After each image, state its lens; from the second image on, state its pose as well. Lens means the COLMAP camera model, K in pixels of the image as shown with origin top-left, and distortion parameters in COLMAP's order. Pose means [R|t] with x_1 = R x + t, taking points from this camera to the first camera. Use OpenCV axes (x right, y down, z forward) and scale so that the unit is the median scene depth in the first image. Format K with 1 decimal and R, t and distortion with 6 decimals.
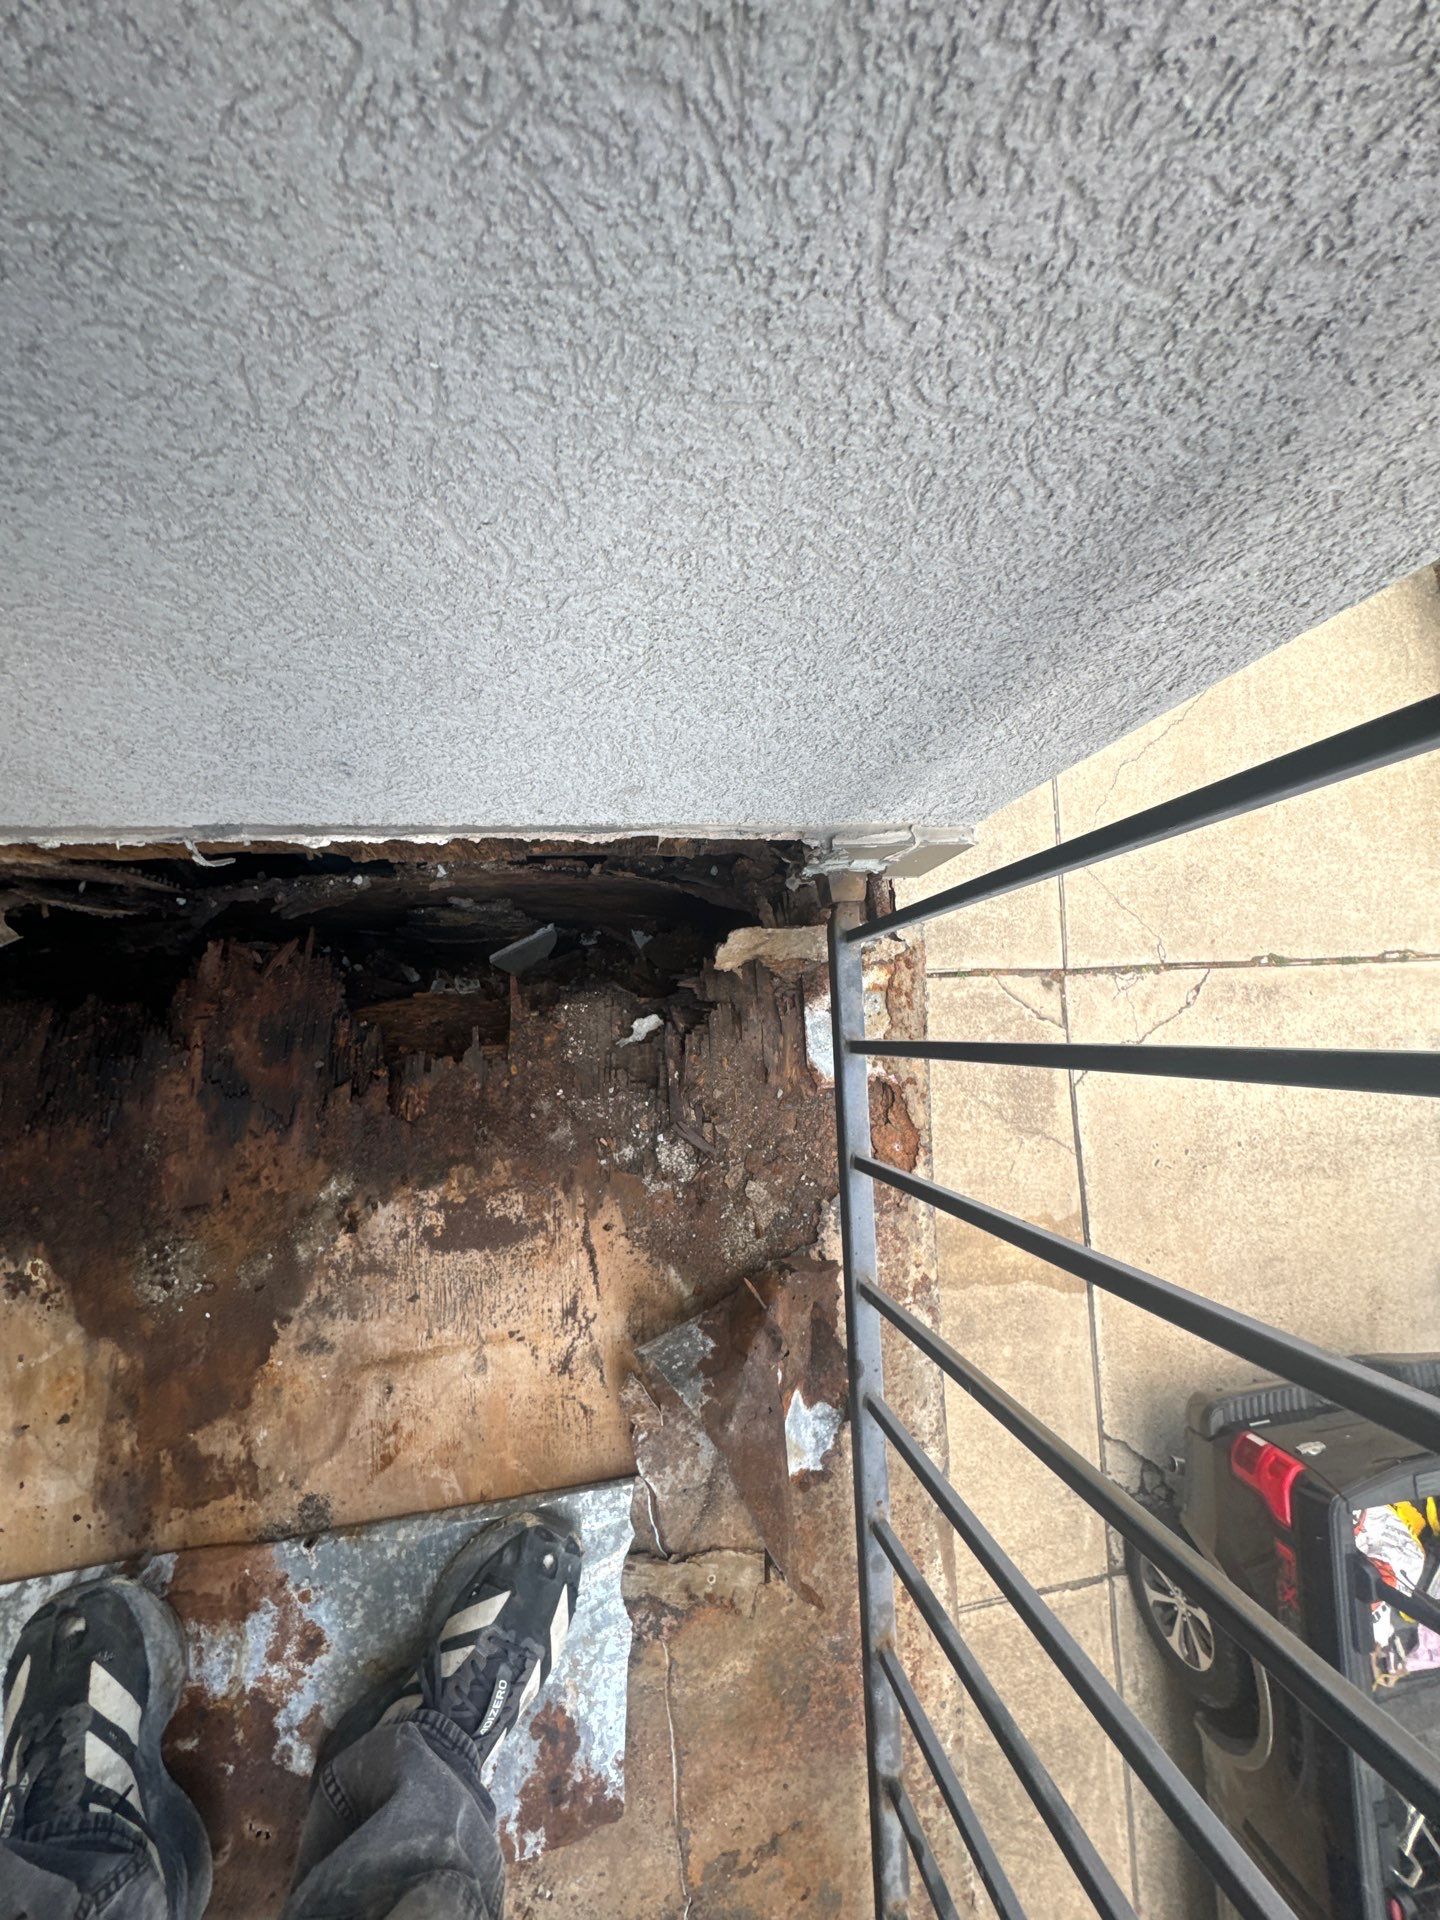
lens RADIAL K [[752.9, 0, 715.9], [0, 752.9, 959.3], [0, 0, 1]] dist [-0.005706, 0.000857]
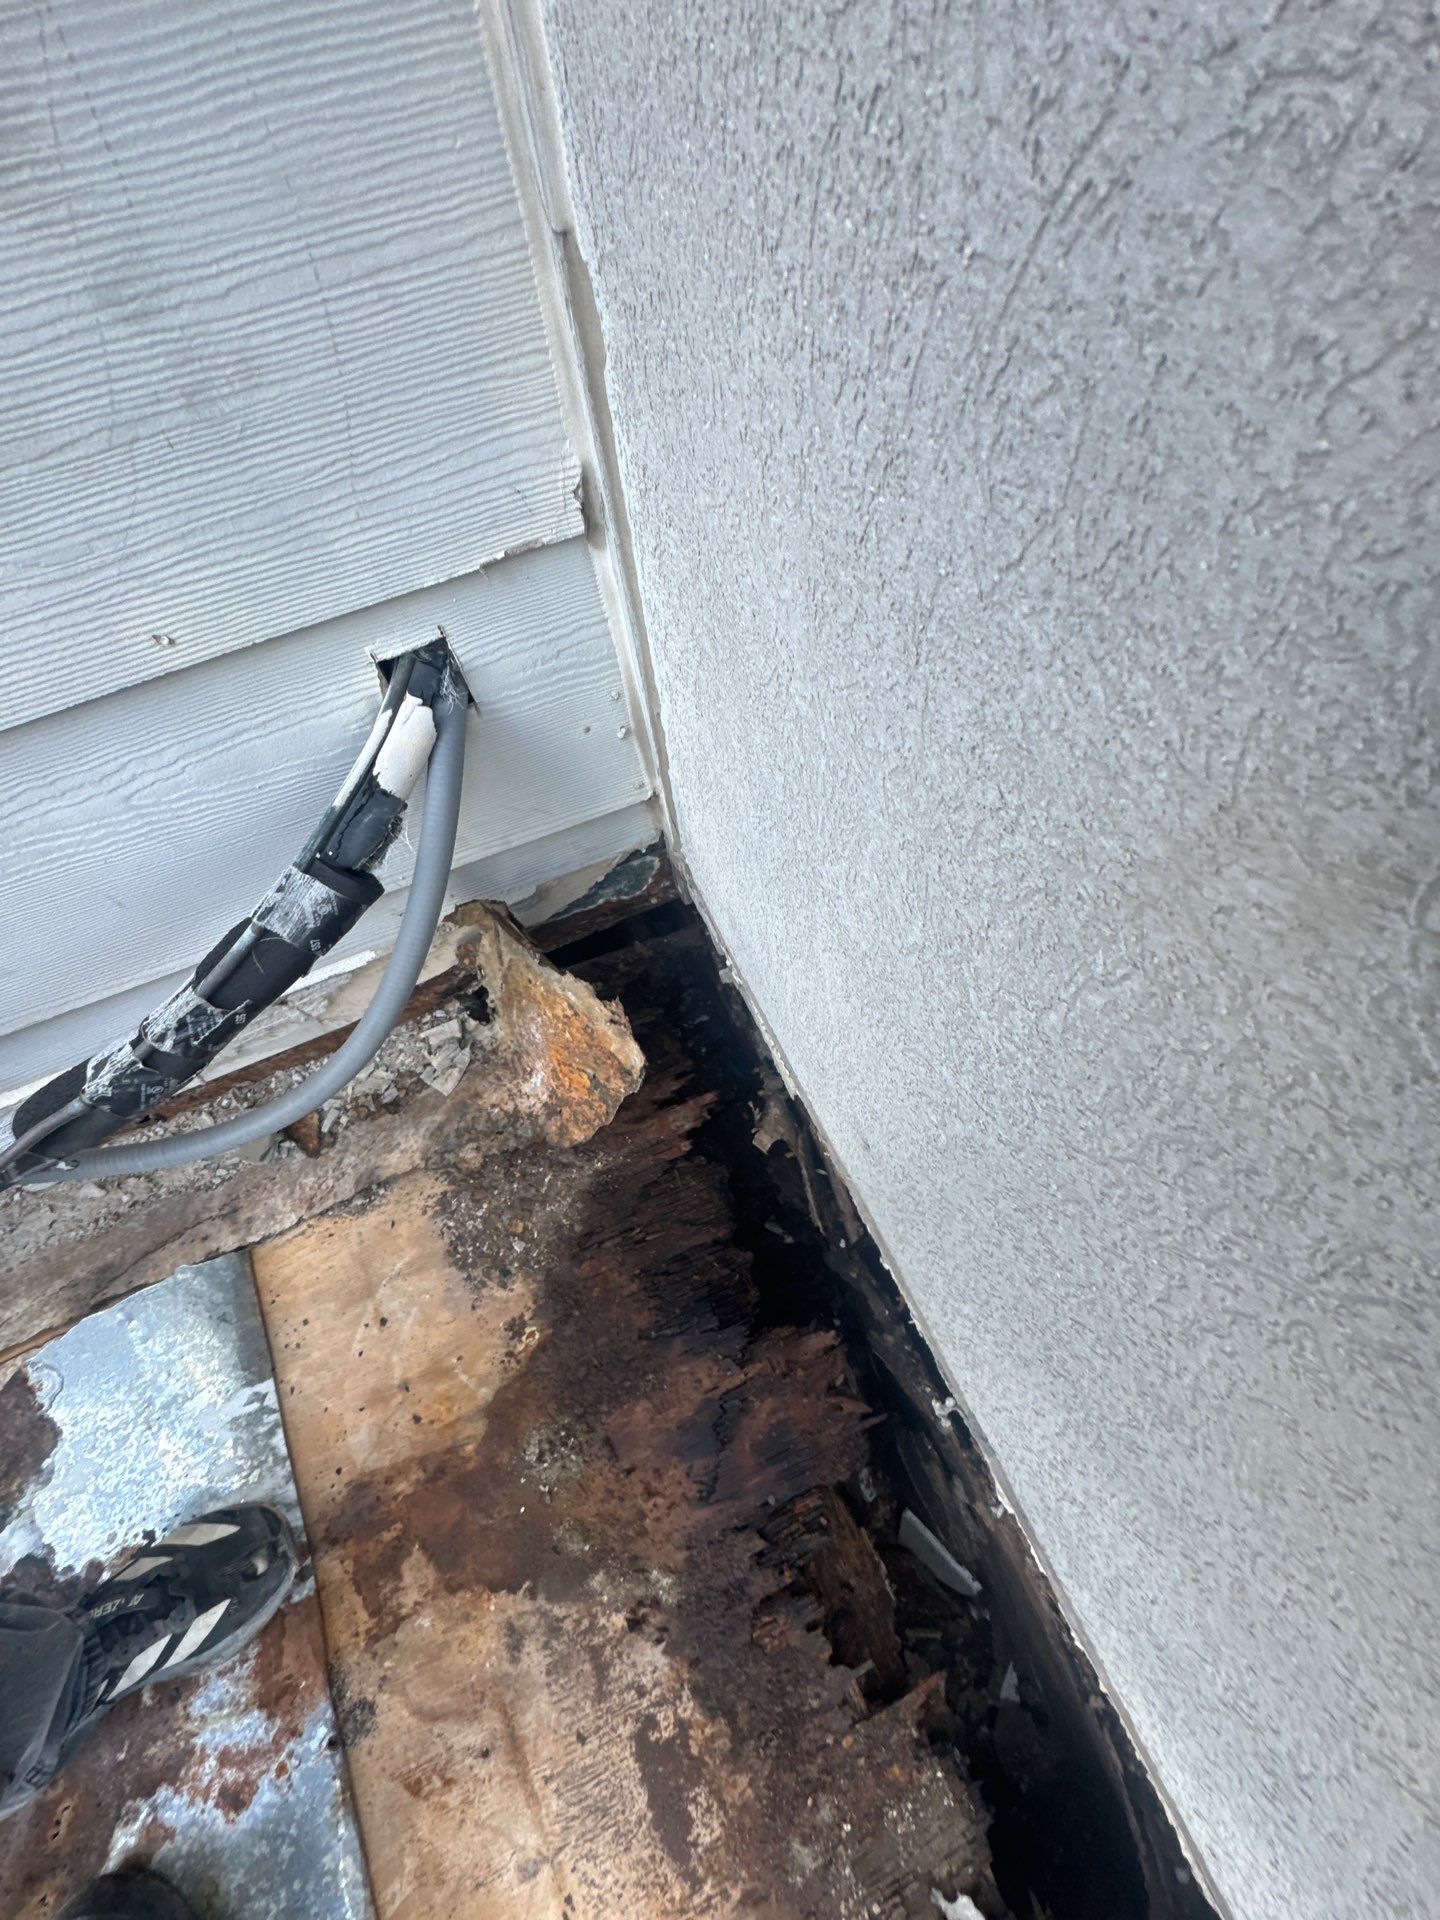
lens RADIAL K [[752.9, 0, 727.3], [0, 752.9, 965.8], [0, 0, 1]] dist [-0.005706, 0.000857]
pose [[0.352324, 0.752172, -0.556870, -0.542169], [-0.912566, 0.408094, -0.026149, -0.070908], [0.207587, 0.517394, 0.830188, -0.205957]]
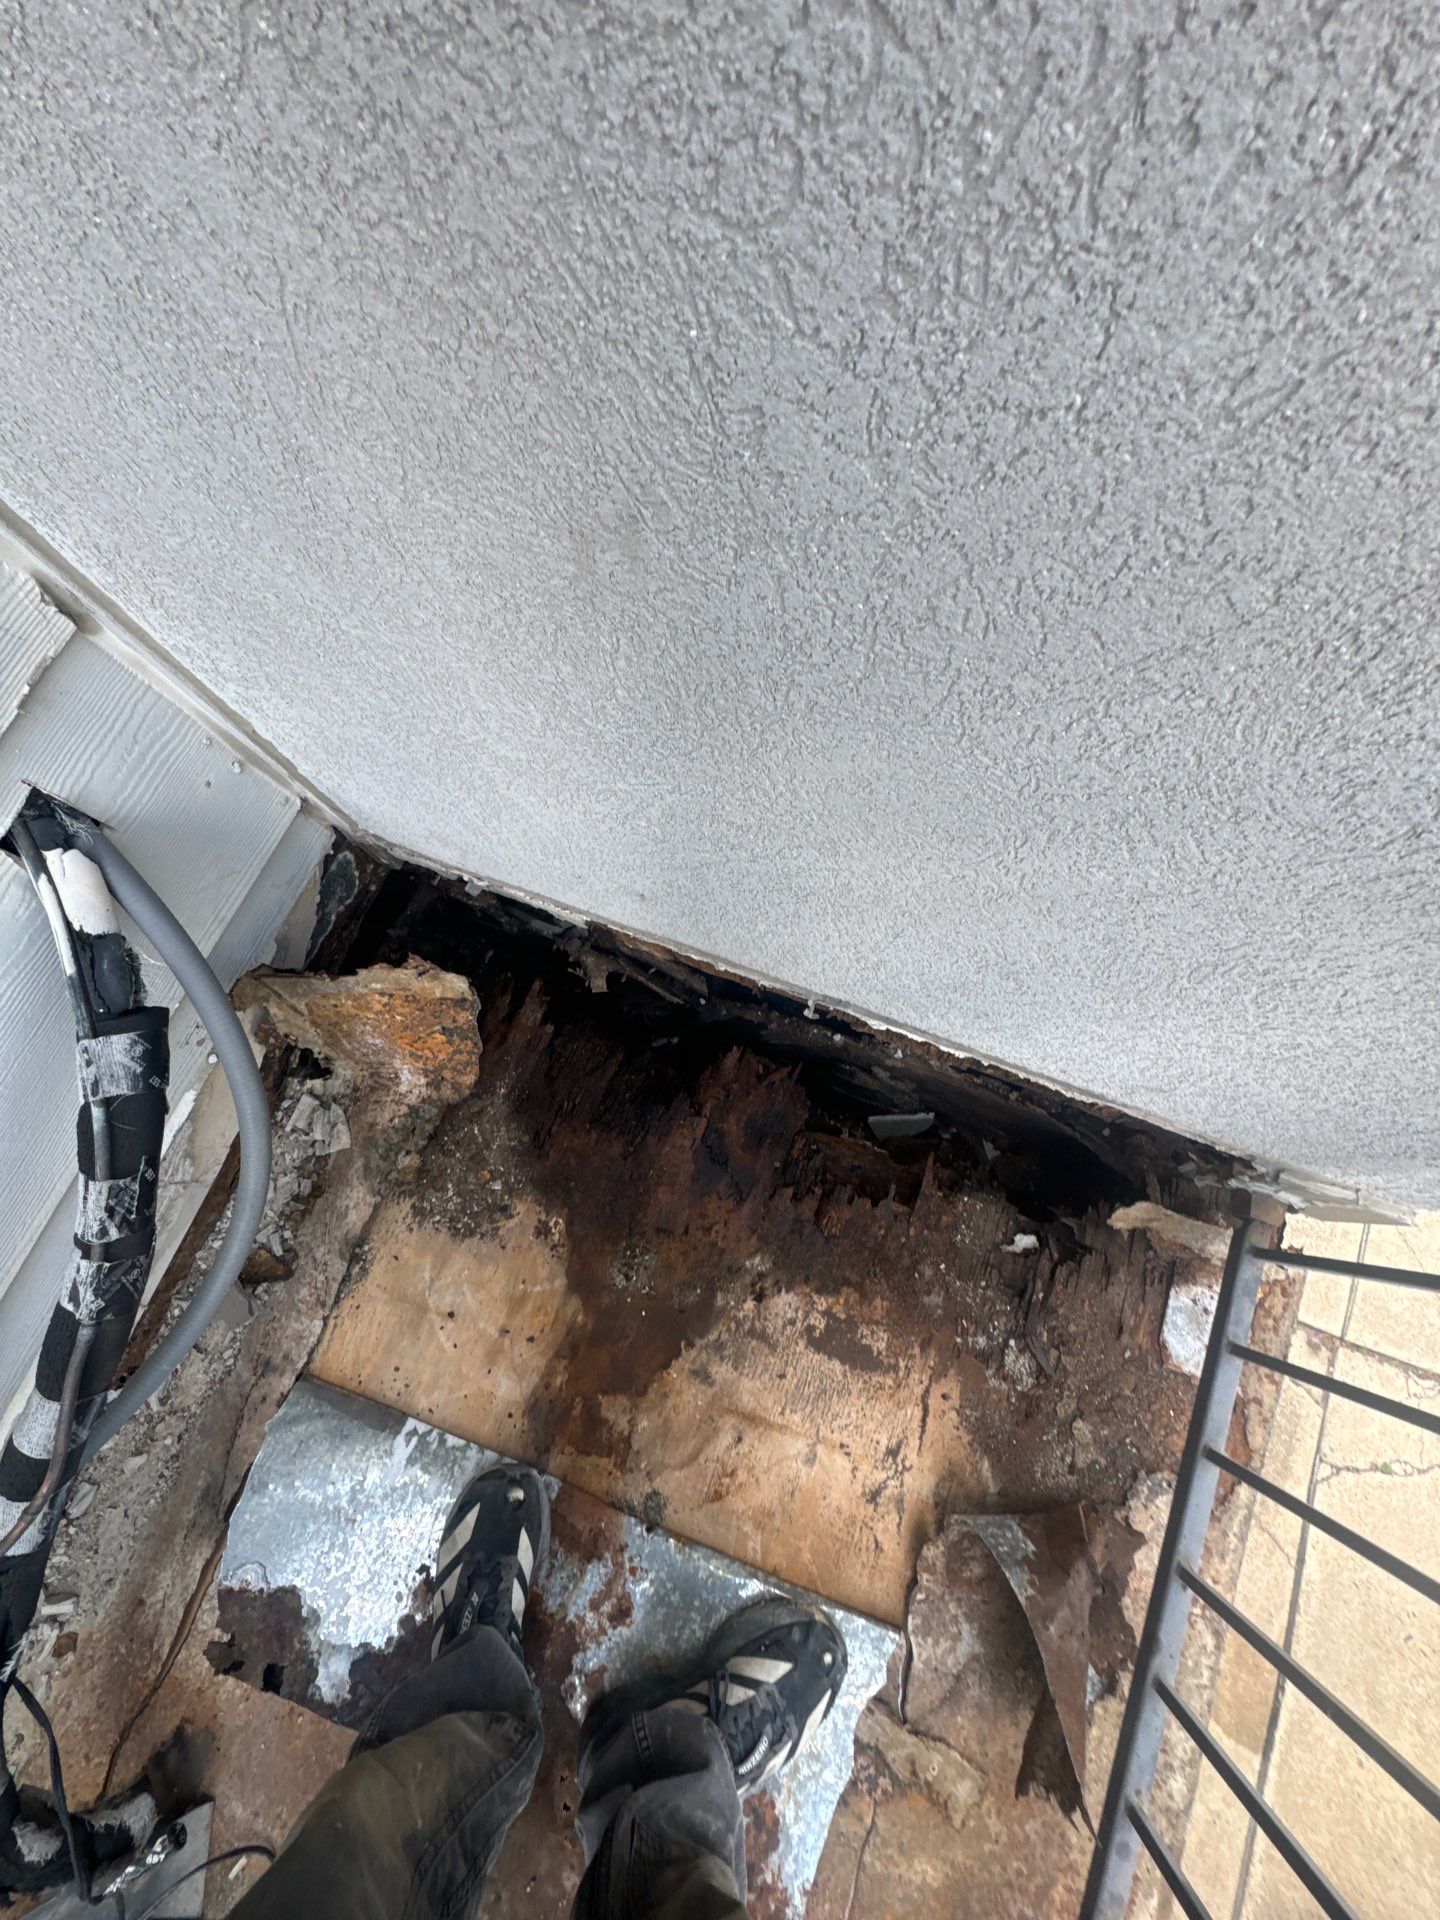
lens RADIAL K [[752.9, 0, 720.5], [0, 752.9, 962.2], [0, 0, 1]] dist [-0.005706, 0.000857]
pose [[0.895539, 0.333395, -0.294716, -0.357017], [-0.383485, 0.914194, -0.131104, 0.027928], [0.225718, 0.230428, 0.946549, -0.357105]]
